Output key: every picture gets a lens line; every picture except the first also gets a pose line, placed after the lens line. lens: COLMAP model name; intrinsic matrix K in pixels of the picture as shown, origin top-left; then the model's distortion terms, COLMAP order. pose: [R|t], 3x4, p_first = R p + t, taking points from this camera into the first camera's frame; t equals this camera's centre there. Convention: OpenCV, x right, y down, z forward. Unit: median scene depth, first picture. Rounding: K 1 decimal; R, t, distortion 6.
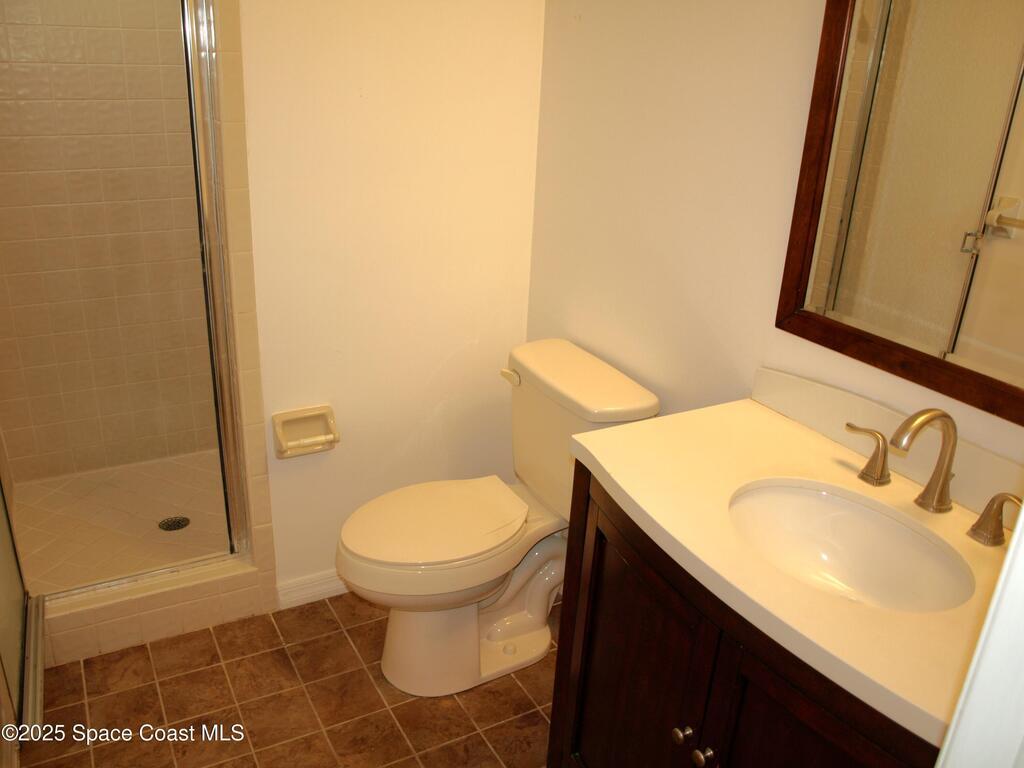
lens RADIAL K [[827.8, 0, 504.4], [0, 827.8, 381.1], [0, 0, 1]] dist [-0.084071, 0.018393]
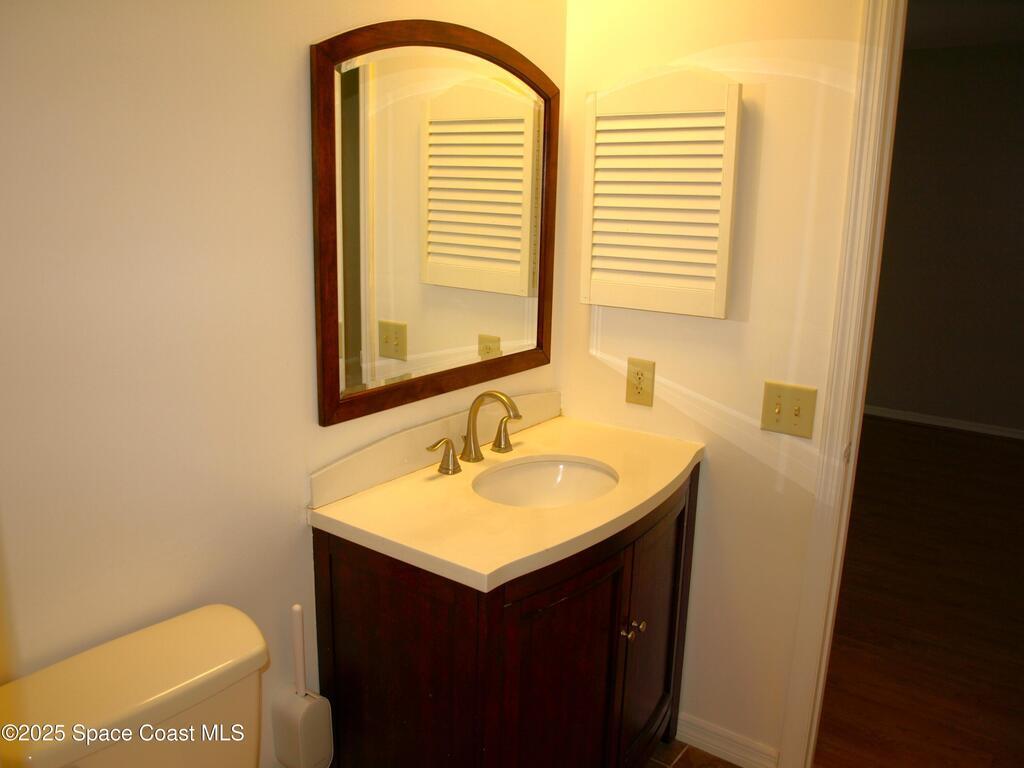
lens RADIAL K [[827.8, 0, 504.4], [0, 827.8, 381.1], [0, 0, 1]] dist [-0.084071, 0.018393]
pose [[-0.416936, -0.264979, 0.869454, -0.698787], [0.298812, 0.863435, 0.406437, -0.512789], [-0.858414, 0.429262, -0.280819, 1.198534]]
